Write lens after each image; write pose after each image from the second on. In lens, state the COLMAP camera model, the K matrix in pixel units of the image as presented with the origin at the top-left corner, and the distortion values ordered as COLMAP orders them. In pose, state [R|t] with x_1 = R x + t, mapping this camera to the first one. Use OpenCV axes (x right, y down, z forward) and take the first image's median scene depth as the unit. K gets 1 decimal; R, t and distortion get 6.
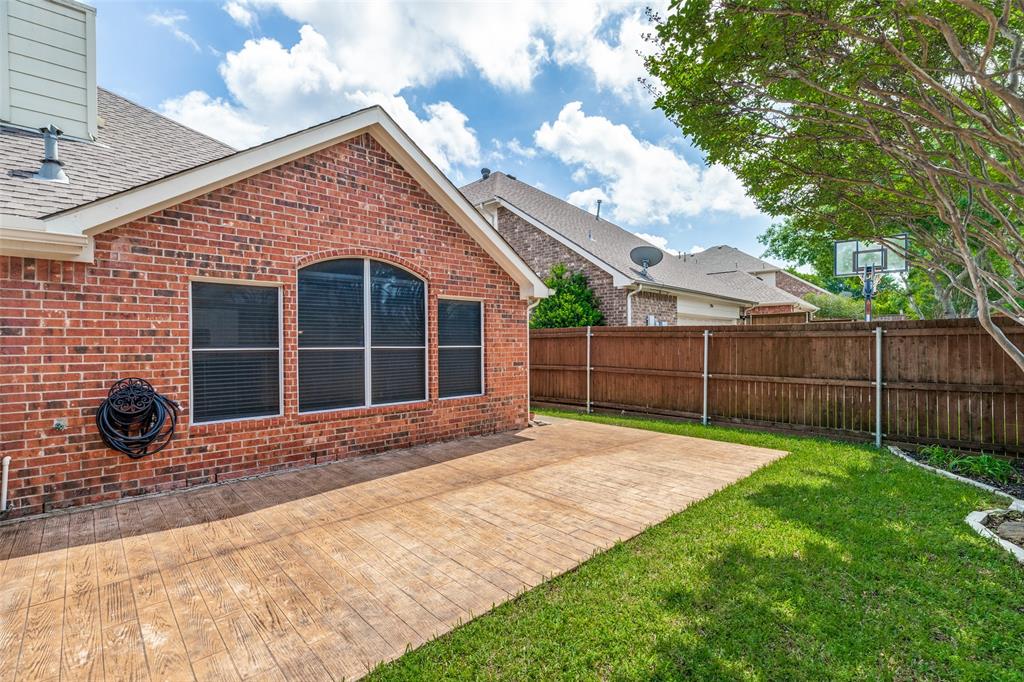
lens RADIAL K [[463.7, 0, 509.9], [0, 463.7, 342.6], [0, 0, 1]] dist [0.010287, -0.002910]
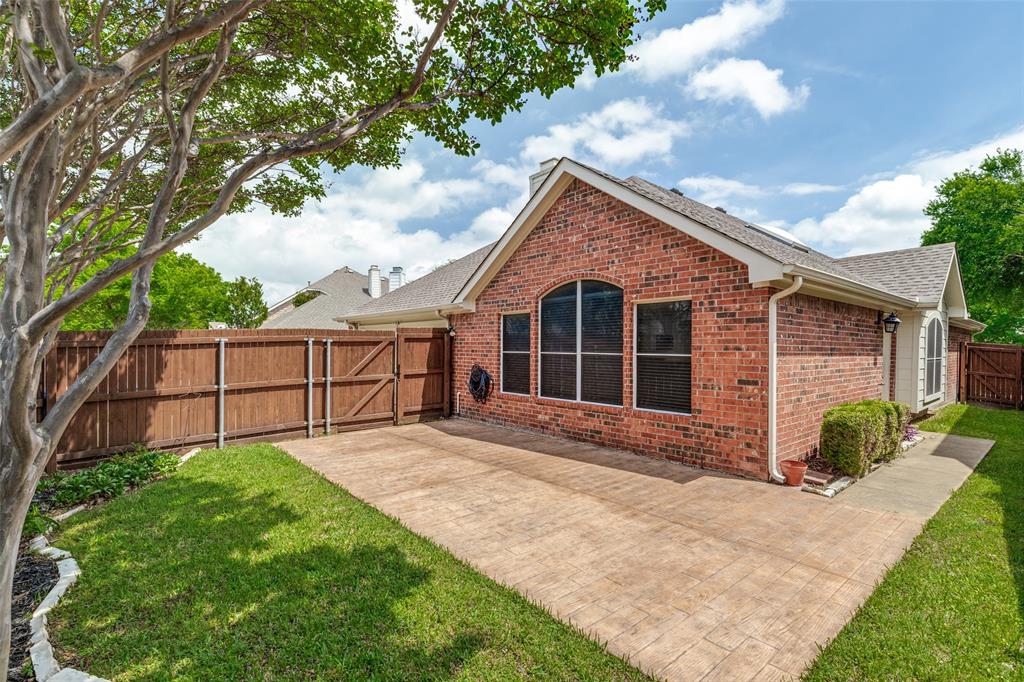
lens RADIAL K [[463.7, 0, 509.6], [0, 463.7, 345.0], [0, 0, 1]] dist [0.010287, -0.002910]
pose [[-0.032975, 0.002638, -0.999453, 0.908637], [-0.002091, 0.999994, 0.002709, -0.013662], [0.999454, 0.002179, -0.032969, 0.852717]]
